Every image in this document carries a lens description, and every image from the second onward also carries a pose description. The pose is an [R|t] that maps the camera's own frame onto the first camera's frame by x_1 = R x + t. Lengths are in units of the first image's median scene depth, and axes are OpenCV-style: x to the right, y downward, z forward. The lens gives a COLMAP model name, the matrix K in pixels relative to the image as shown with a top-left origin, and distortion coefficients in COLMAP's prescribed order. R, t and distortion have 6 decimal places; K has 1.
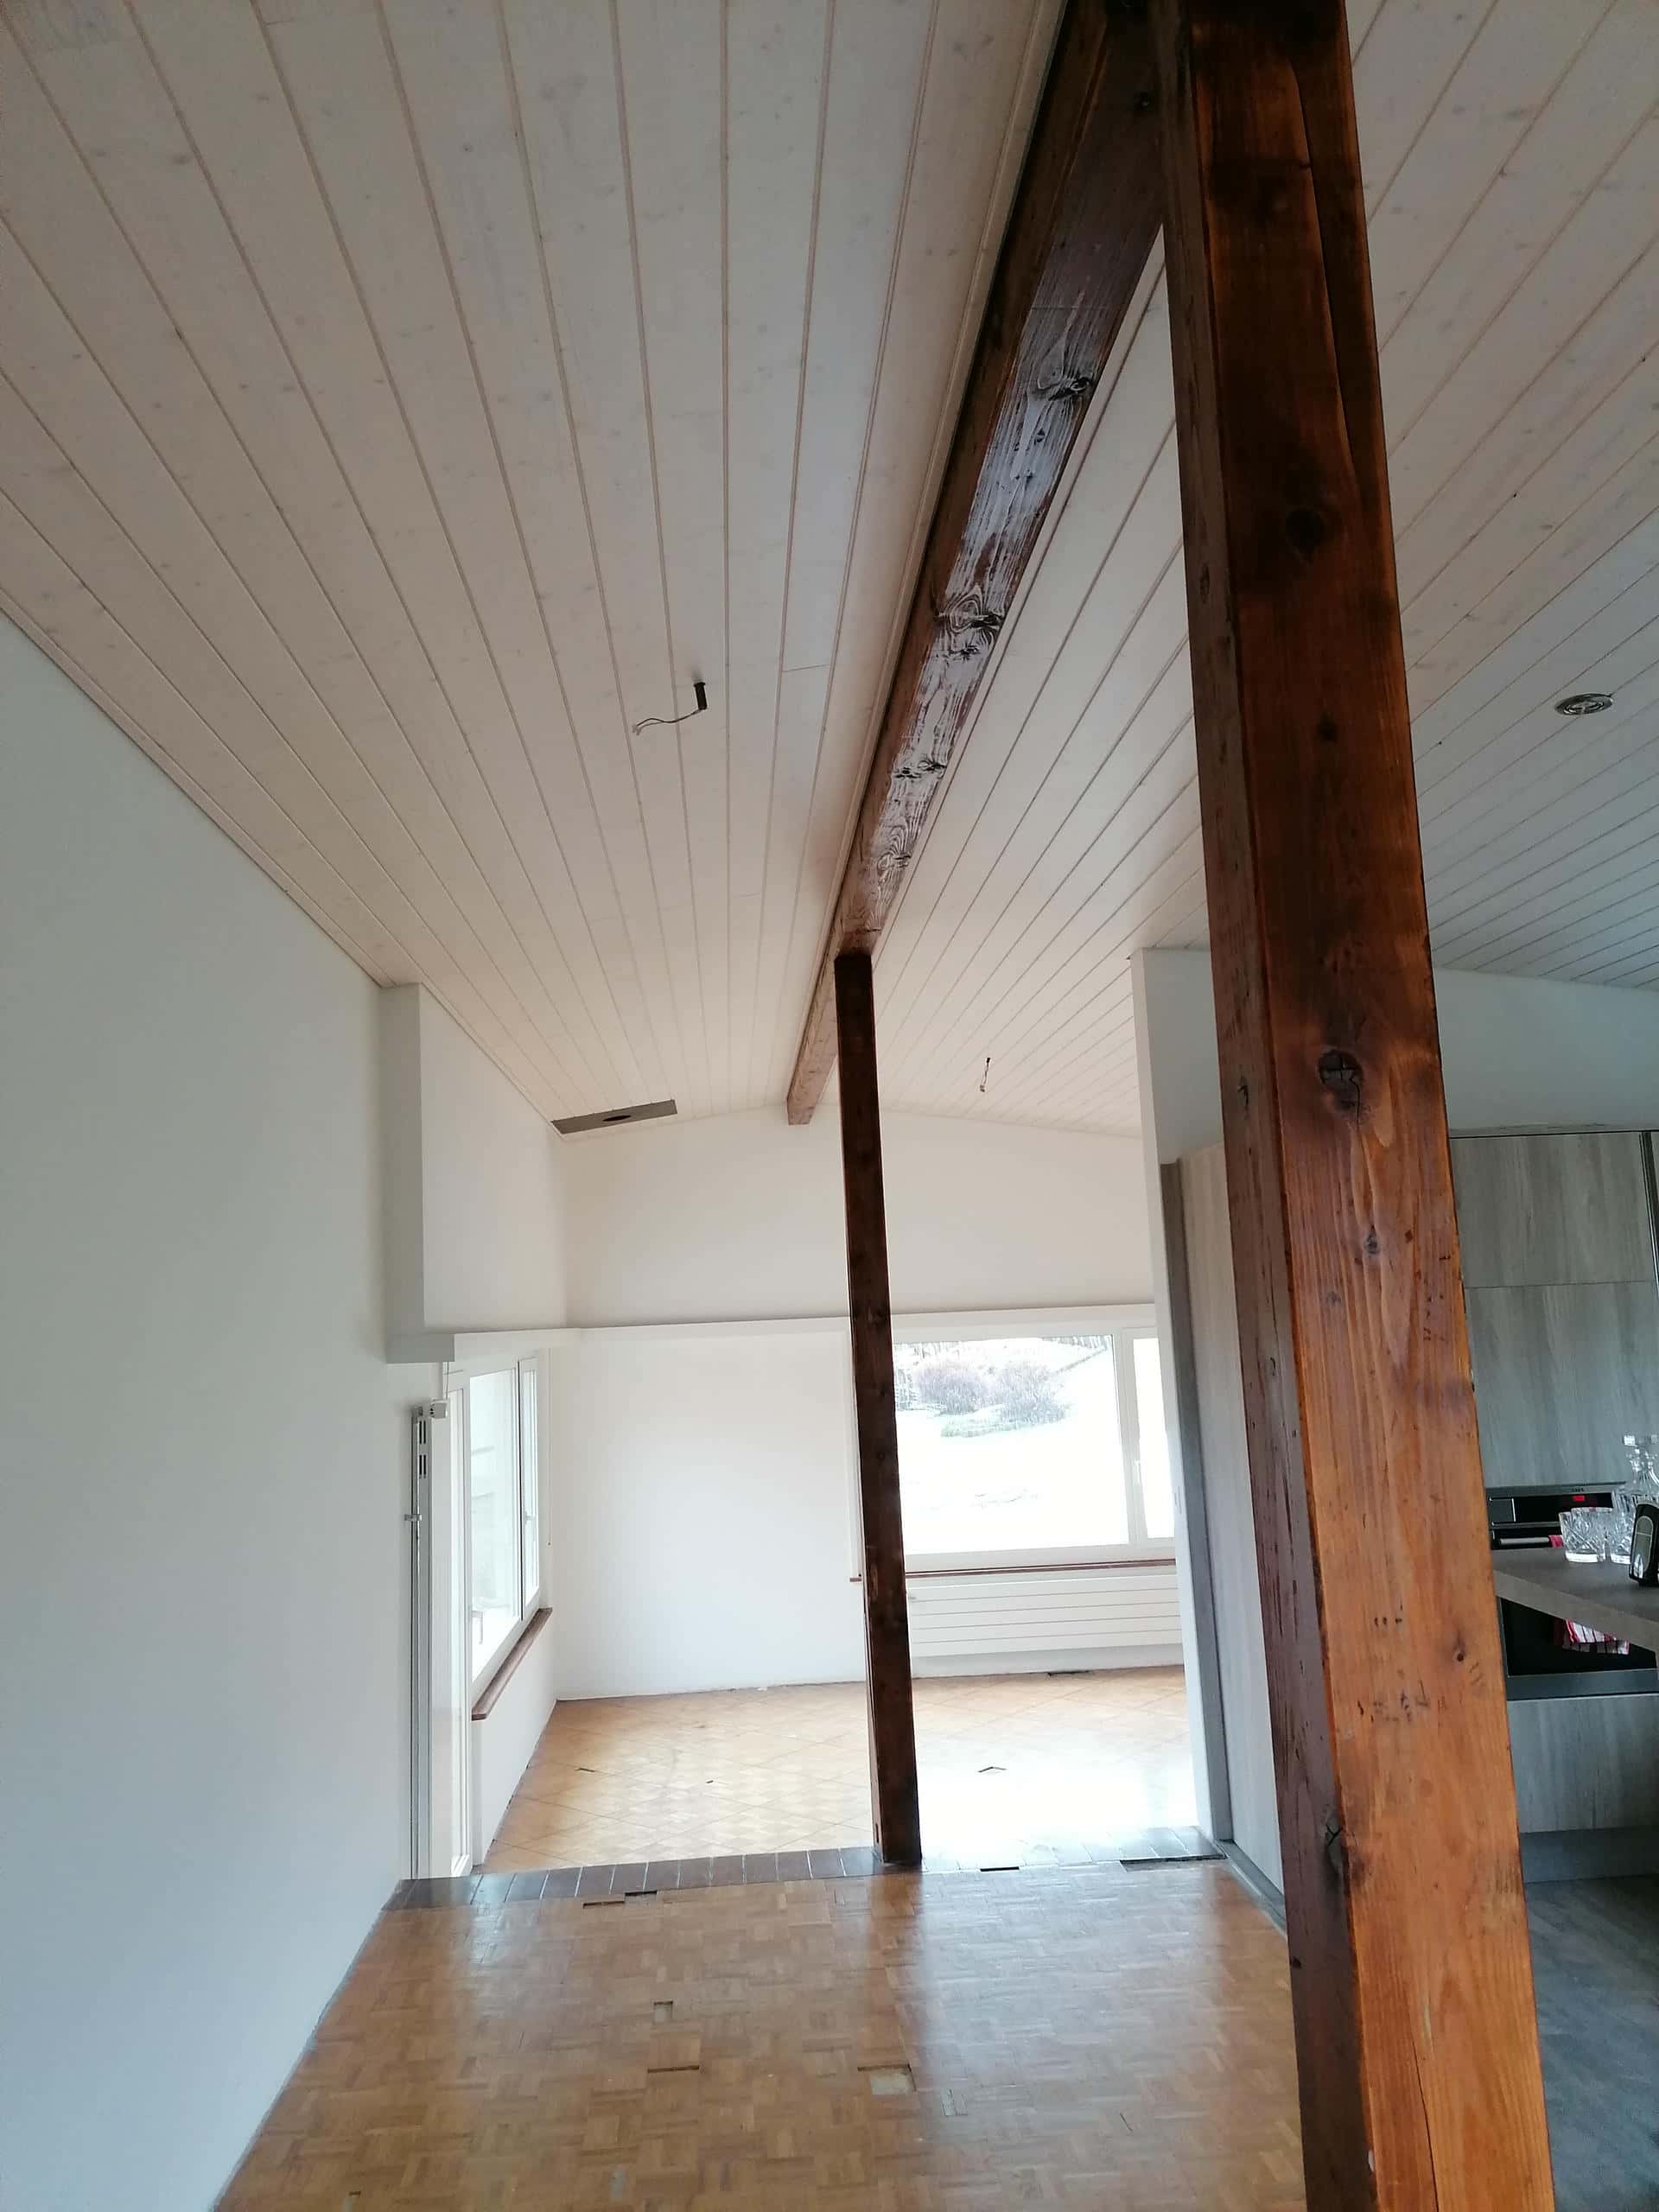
lens RADIAL K [[1619.5, 0, 829.5], [0, 1619.5, 1106.0], [0, 0, 1]] dist [0.090079, -0.115648]
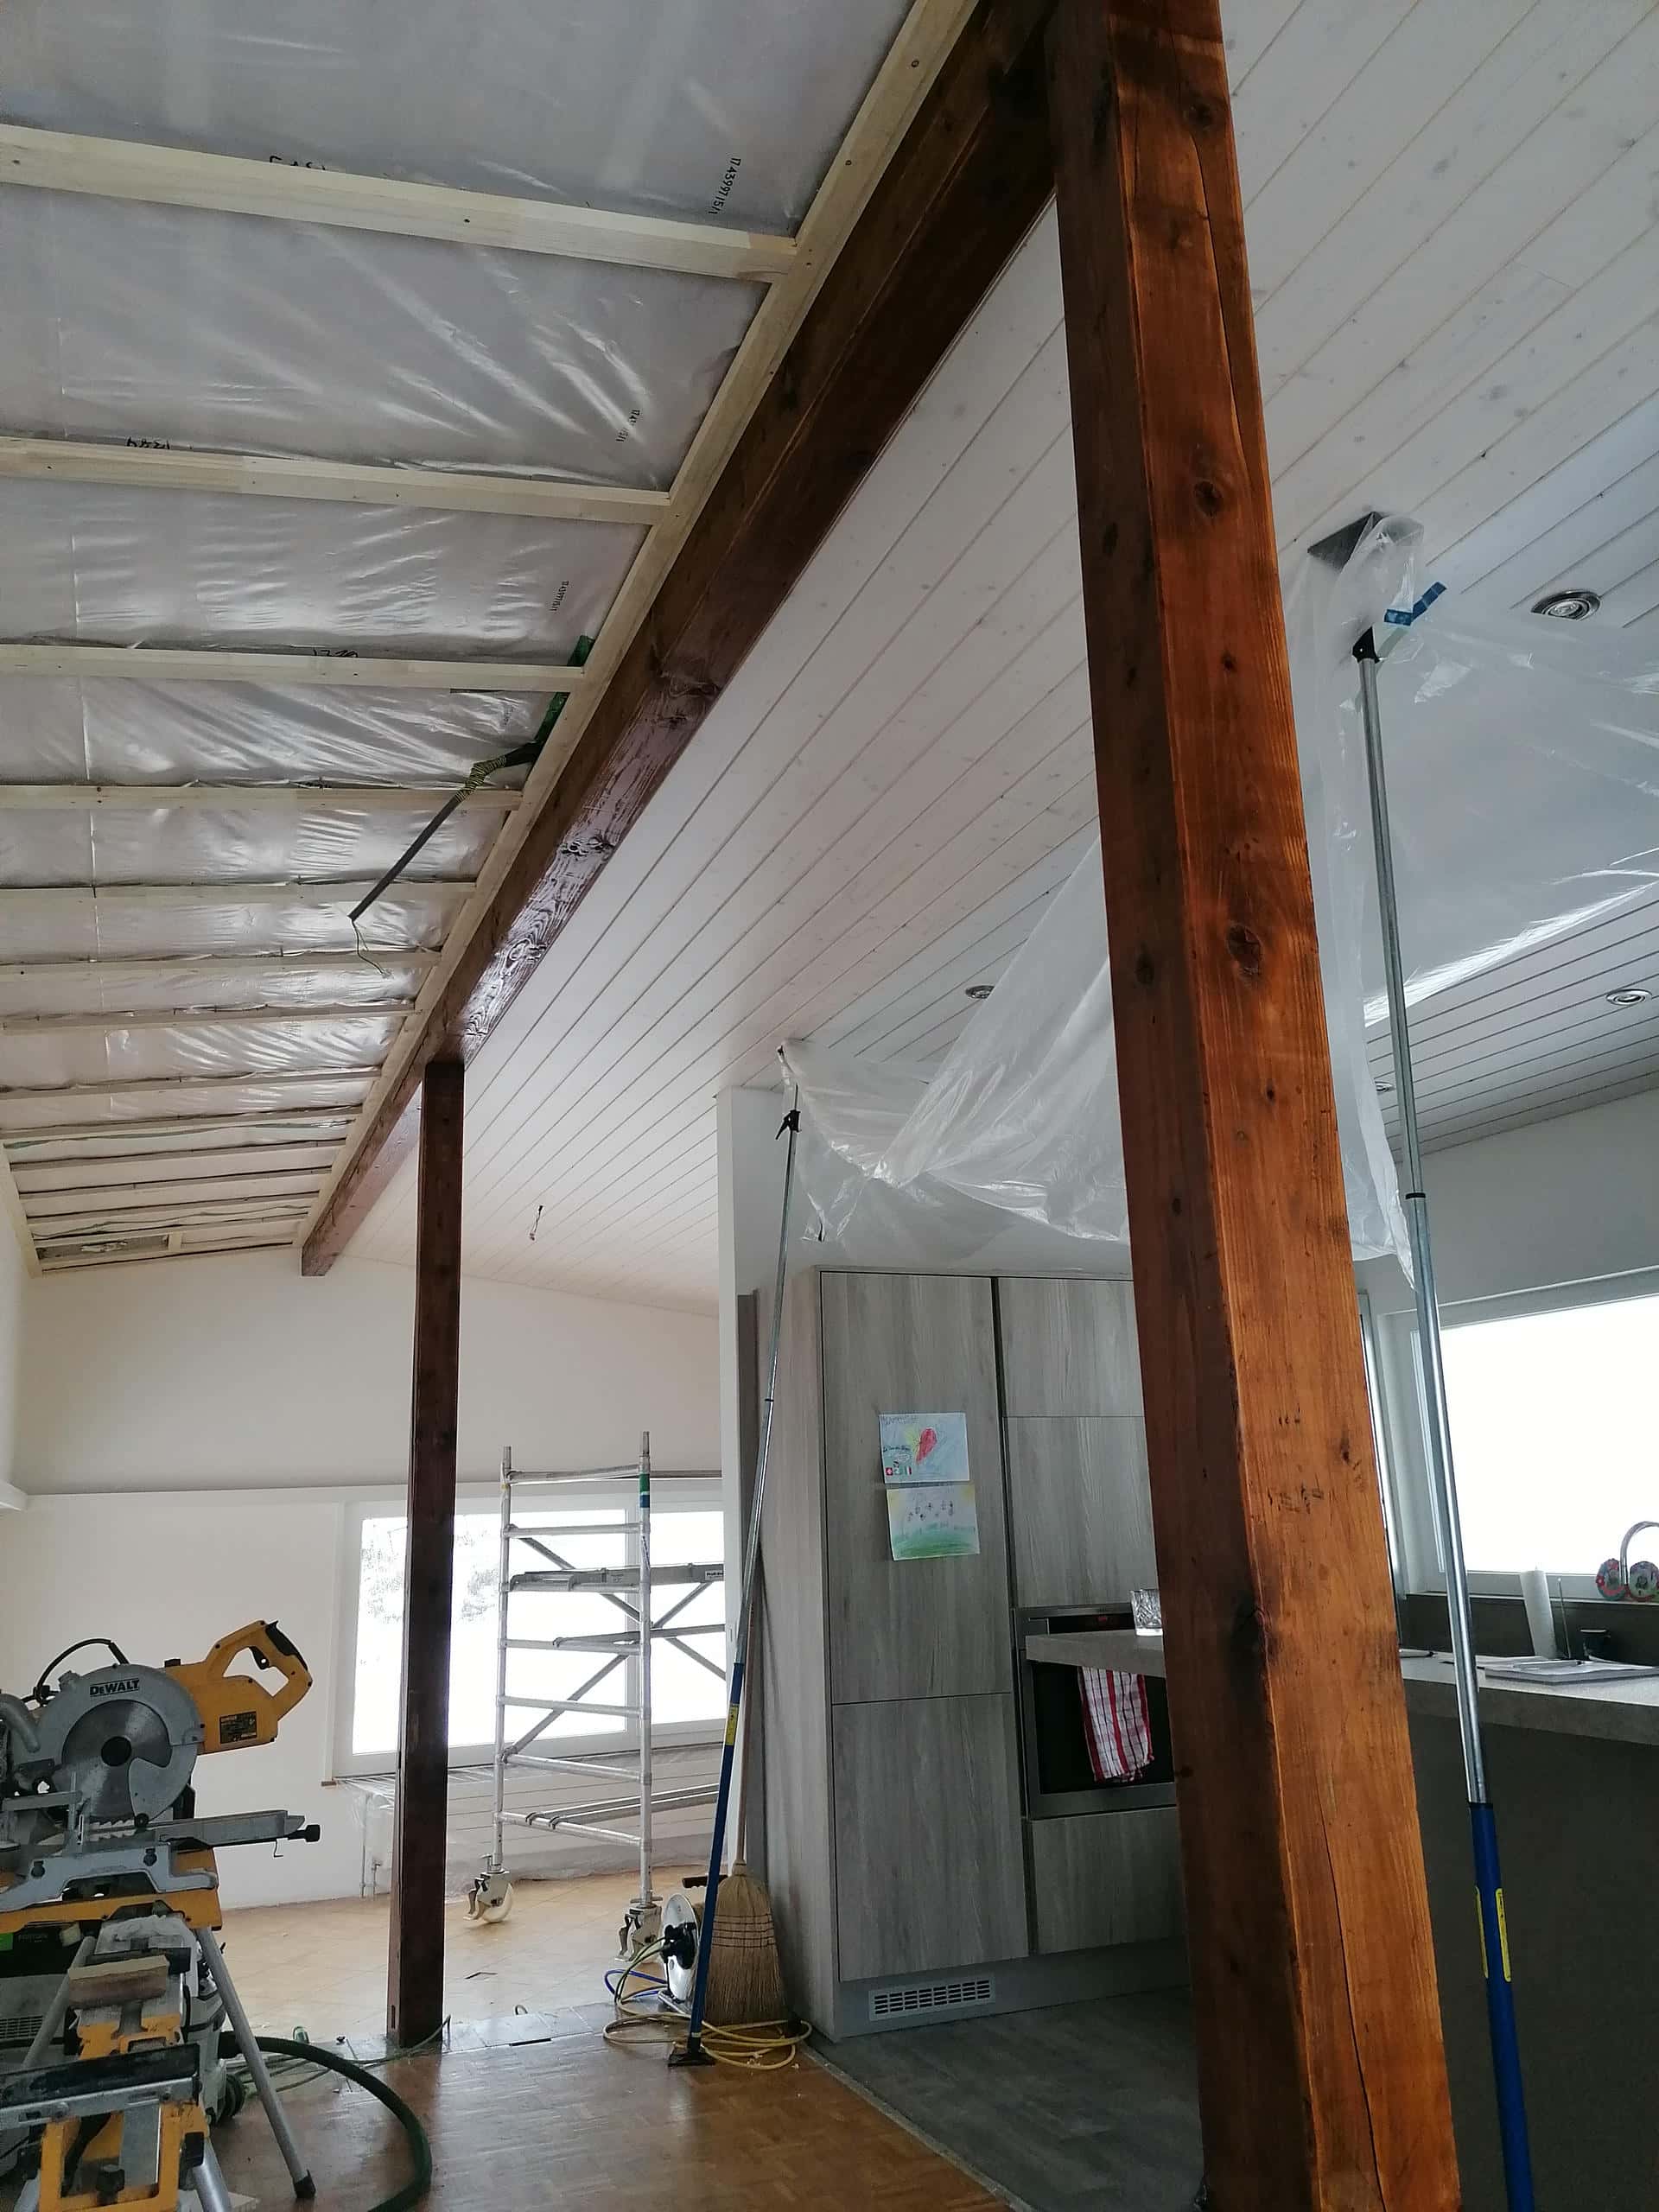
lens RADIAL K [[1619.5, 0, 829.5], [0, 1619.5, 1106.0], [0, 0, 1]] dist [0.090079, -0.115648]
pose [[0.948538, 0.091312, 0.303212, -0.113690], [-0.051563, 0.989281, -0.136616, 0.101173], [-0.312436, 0.113951, 0.943079, 0.014784]]
